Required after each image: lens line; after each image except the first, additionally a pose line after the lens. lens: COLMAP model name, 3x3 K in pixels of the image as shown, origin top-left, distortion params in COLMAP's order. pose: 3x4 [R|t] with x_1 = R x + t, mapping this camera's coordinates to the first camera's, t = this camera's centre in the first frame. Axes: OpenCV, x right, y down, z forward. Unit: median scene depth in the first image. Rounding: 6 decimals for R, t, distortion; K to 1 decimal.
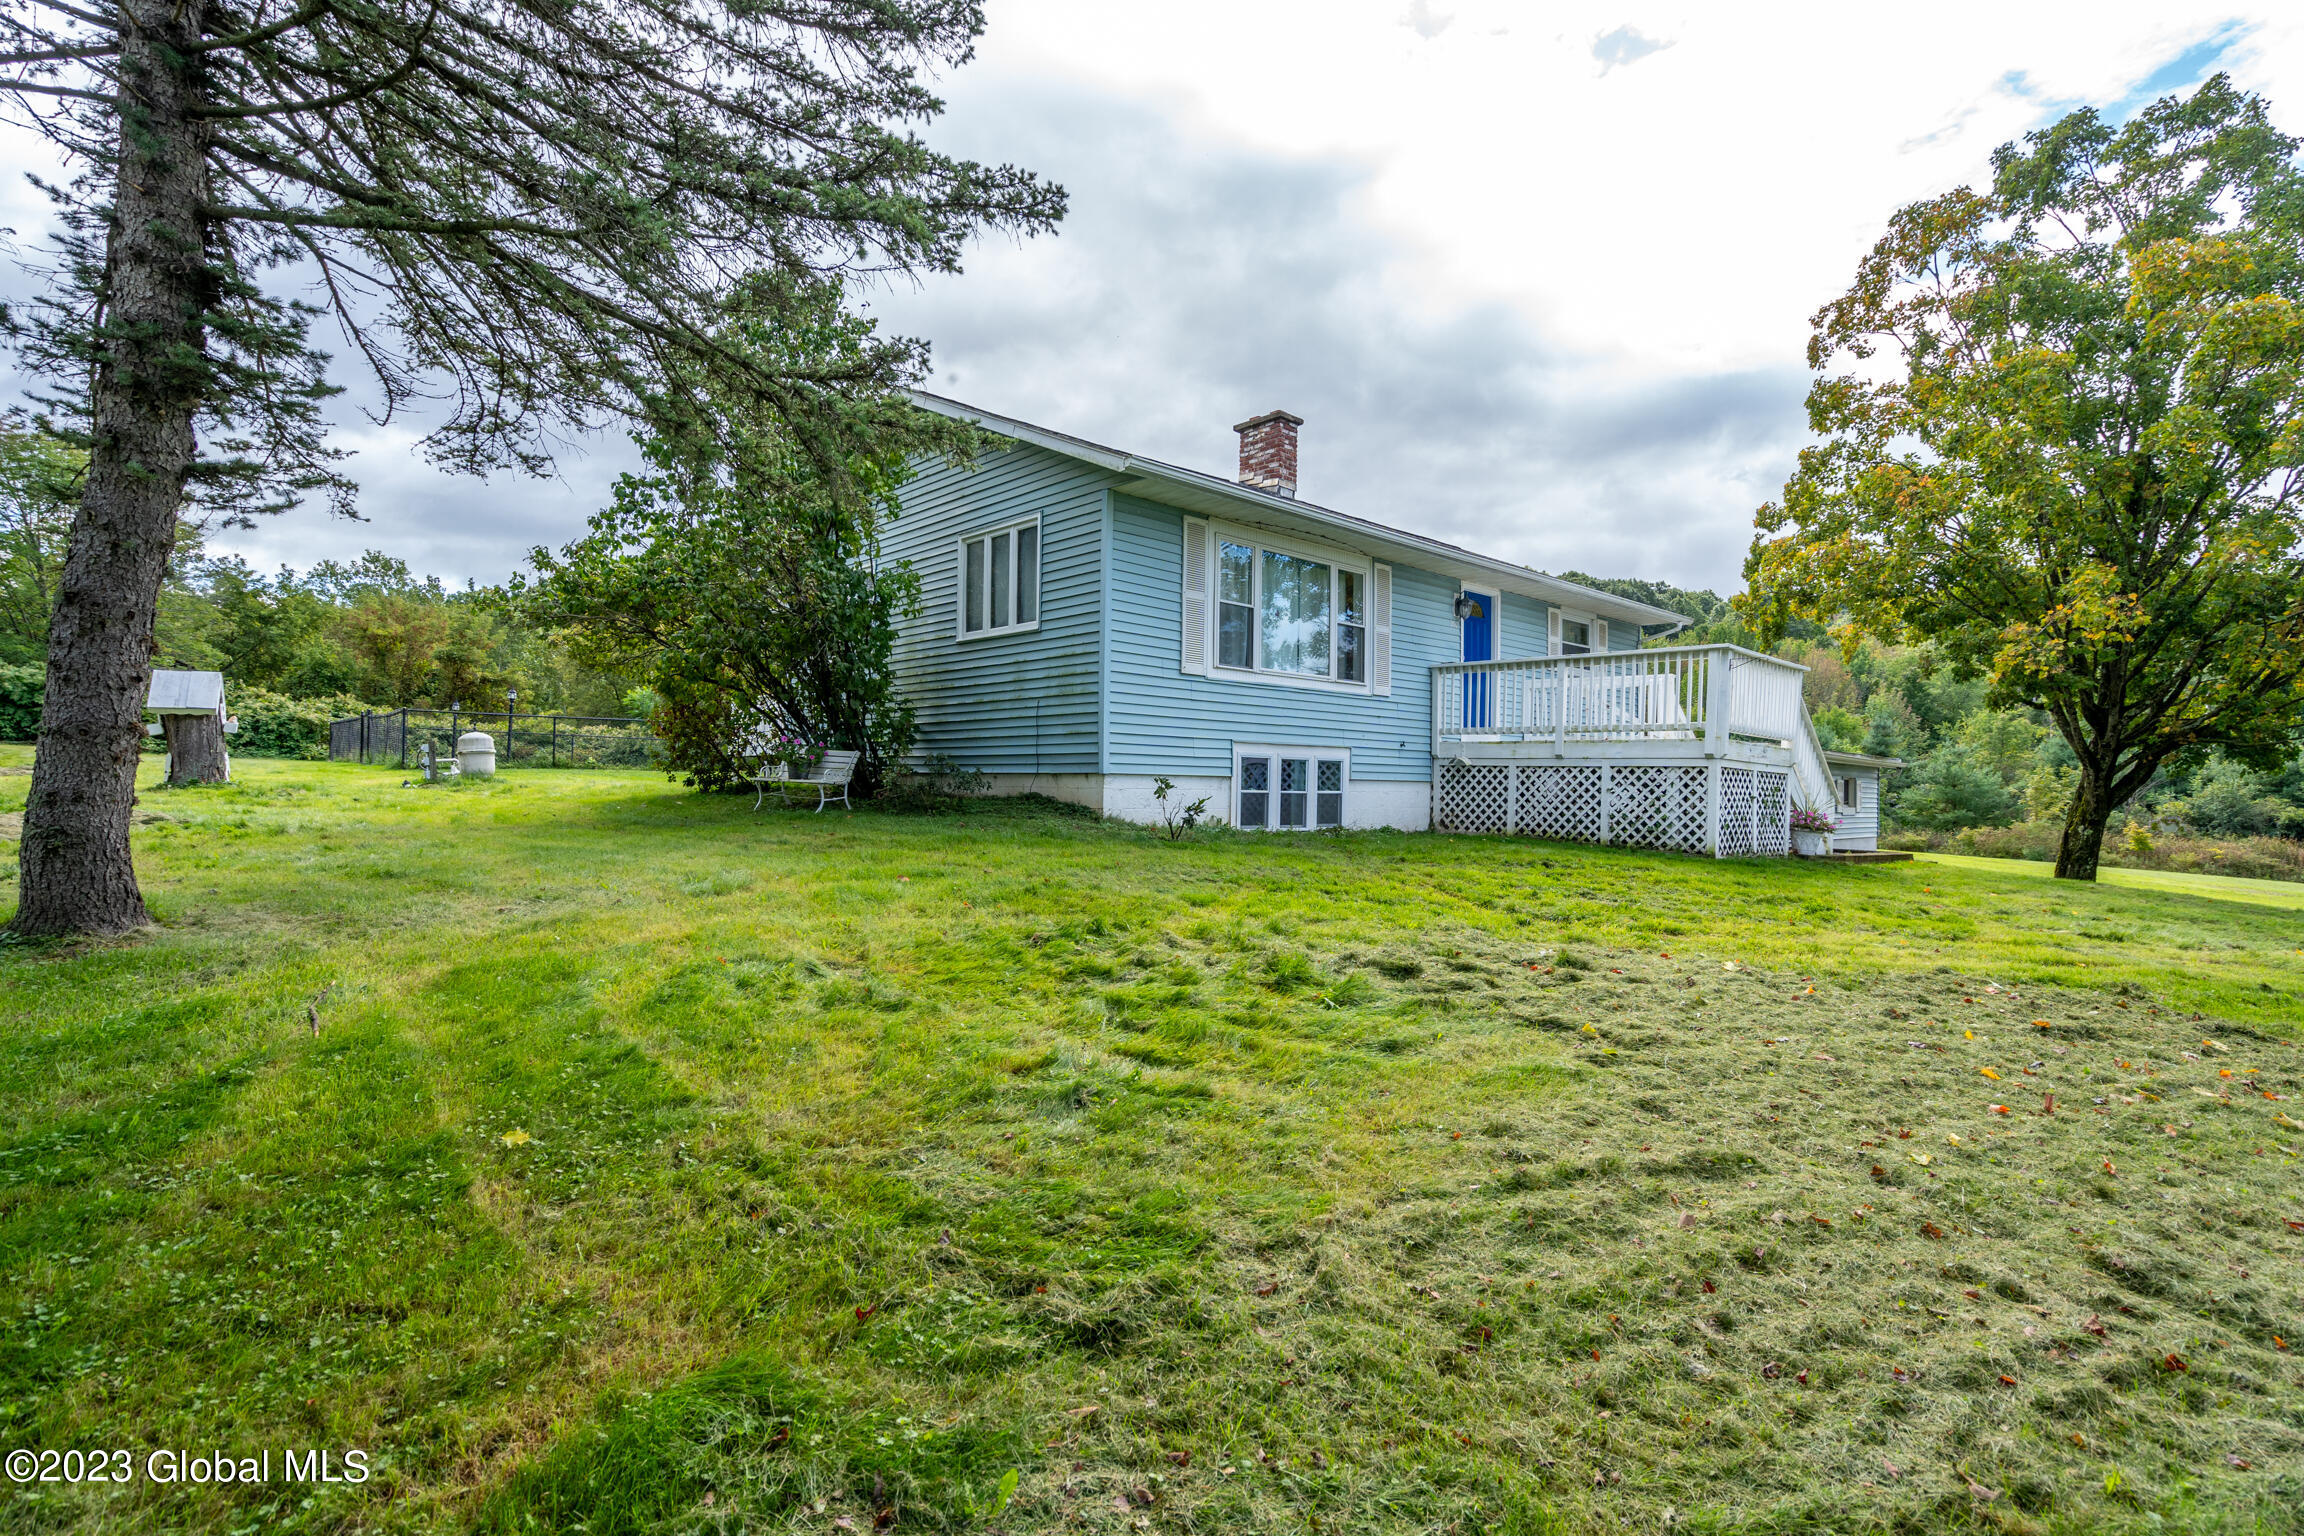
lens RADIAL K [[1080.5, 0, 1146.7], [0, 1080.5, 785.4], [0, 0, 1]] dist [-0.000243, 0.011083]
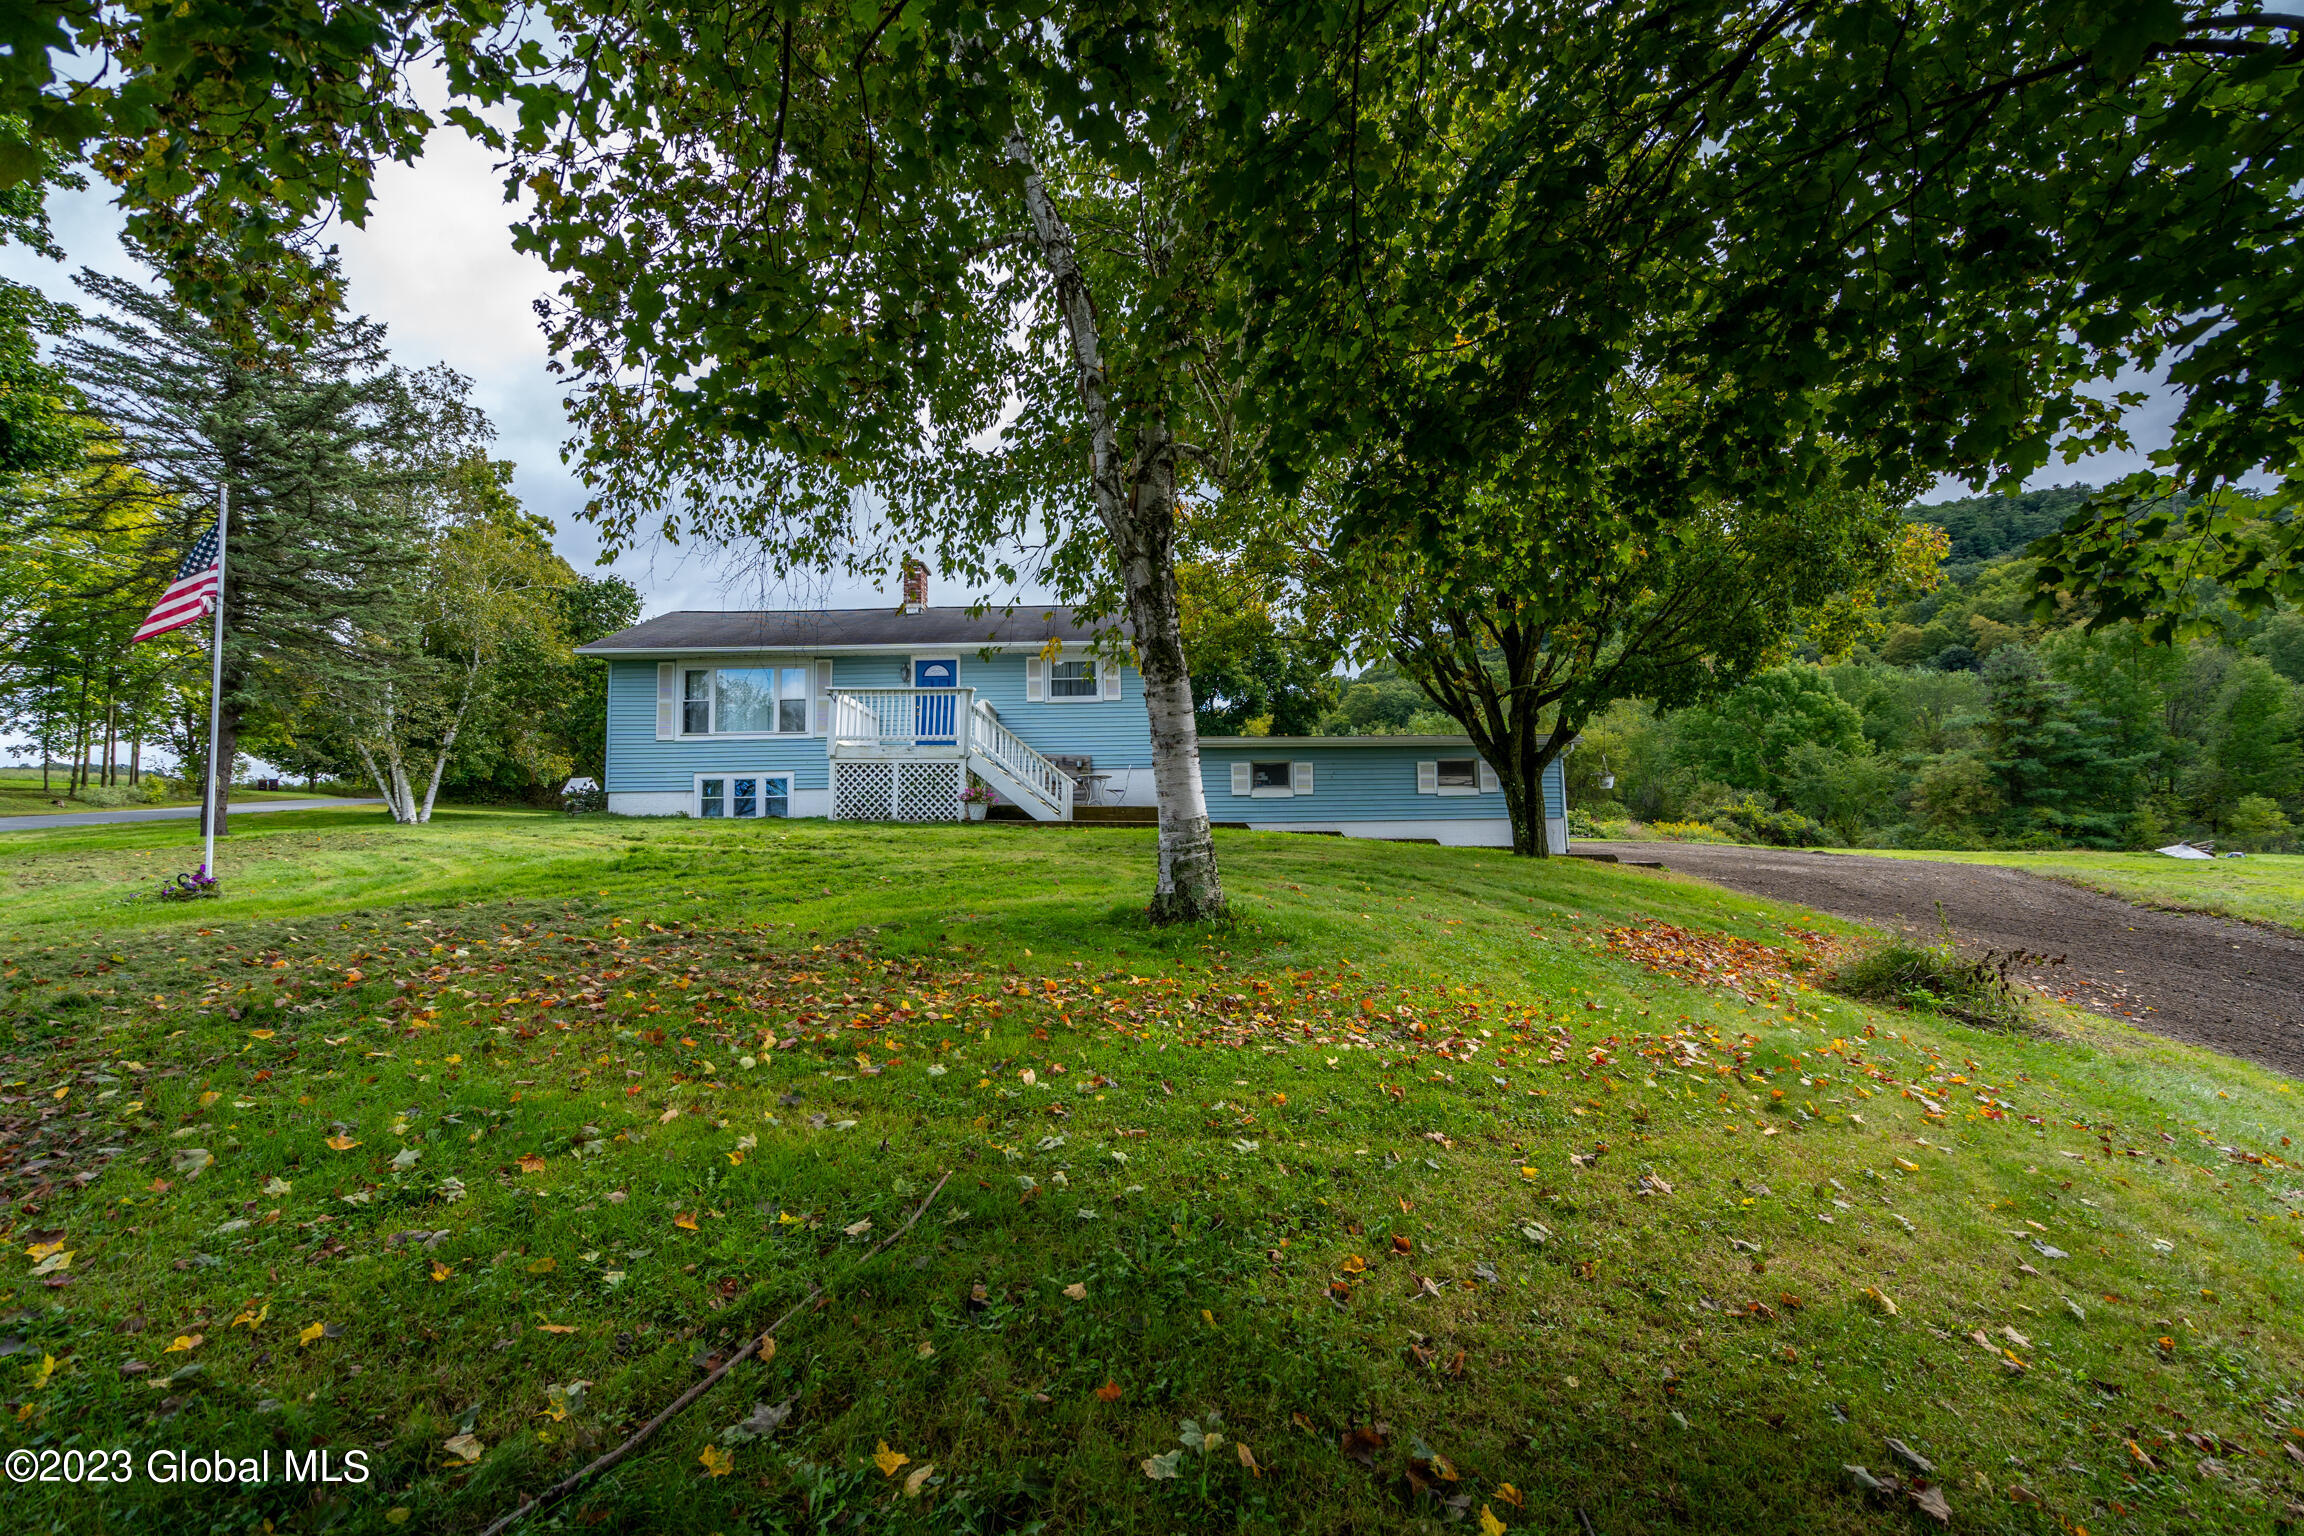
lens RADIAL K [[1030.4, 0, 1148.9], [0, 1030.4, 770.0], [0, 0, 1]] dist [-0.019285, 0.013664]
pose [[0.747994, -0.081715, -0.658656, 1.711394], [0.029583, 0.995510, -0.089911, 0.130190], [0.663045, 0.047768, 0.747053, 0.158308]]
